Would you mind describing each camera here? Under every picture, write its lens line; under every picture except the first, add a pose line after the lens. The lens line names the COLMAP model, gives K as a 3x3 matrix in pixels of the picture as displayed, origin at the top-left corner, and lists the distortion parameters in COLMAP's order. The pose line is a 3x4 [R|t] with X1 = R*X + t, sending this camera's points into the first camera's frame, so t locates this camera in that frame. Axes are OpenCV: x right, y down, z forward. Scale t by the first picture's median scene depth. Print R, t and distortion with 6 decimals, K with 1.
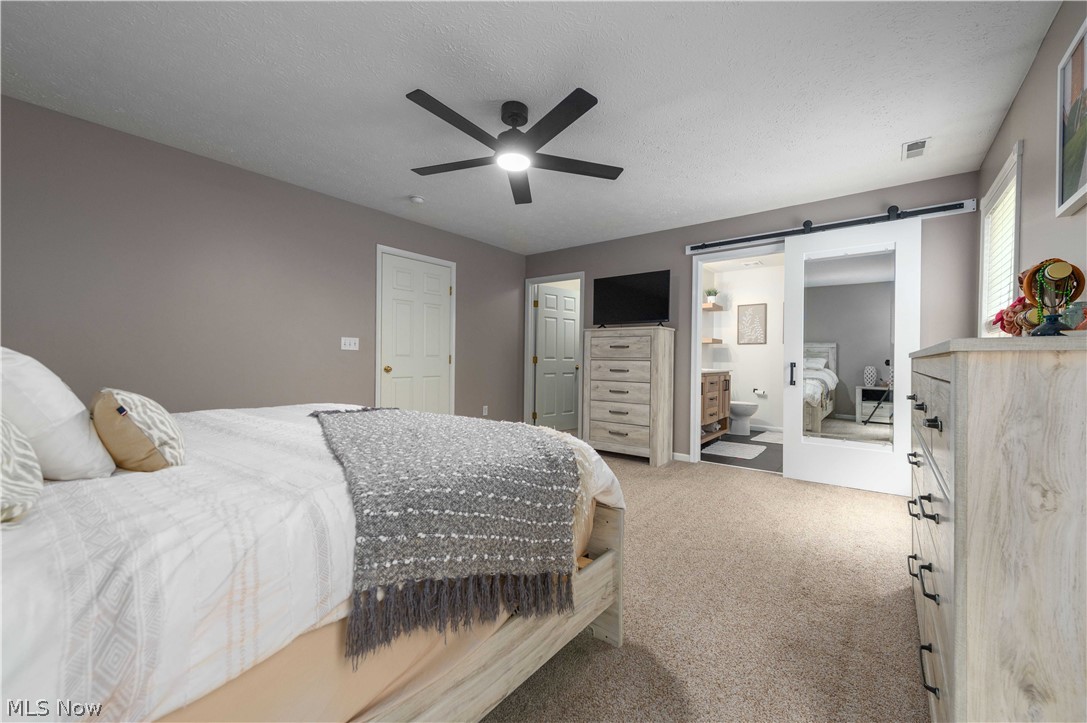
lens RADIAL K [[432.5, 0, 542.3], [0, 432.5, 359.9], [0, 0, 1]] dist [0.013527, -0.000694]
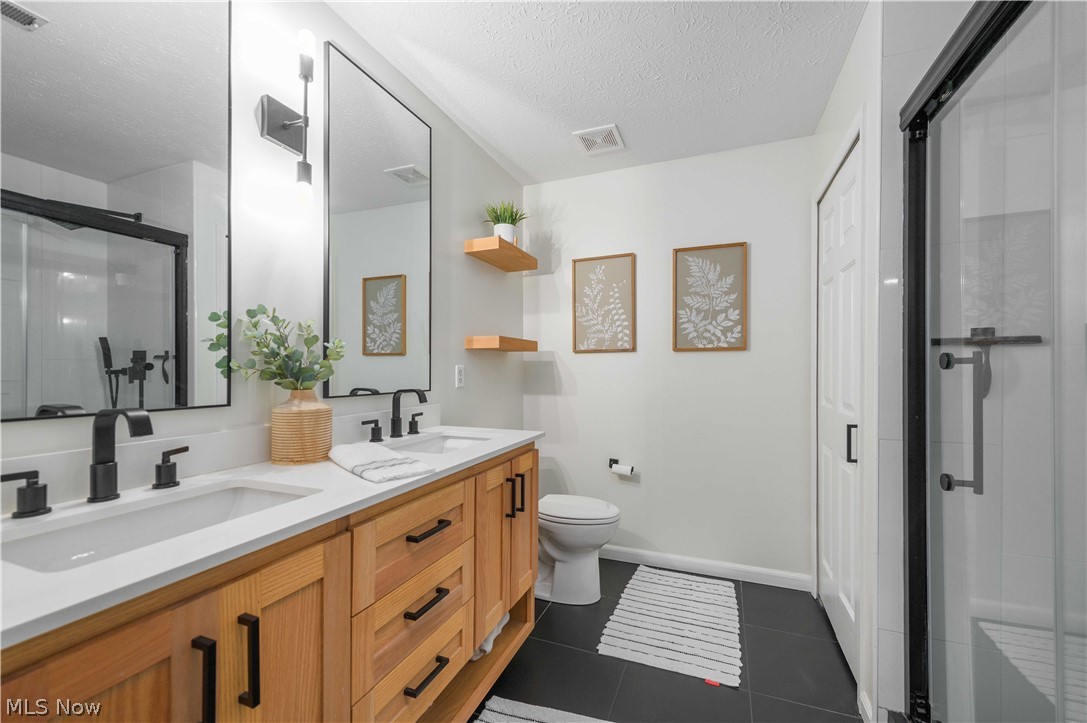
lens RADIAL K [[432.5, 0, 544.8], [0, 432.5, 368.8], [0, 0, 1]] dist [0.013527, -0.000694]
pose [[0.957834, -0.014484, 0.286956, 0.308633], [0.015538, 0.999878, -0.001396, -0.020490], [-0.286901, 0.005796, 0.957943, 0.618391]]
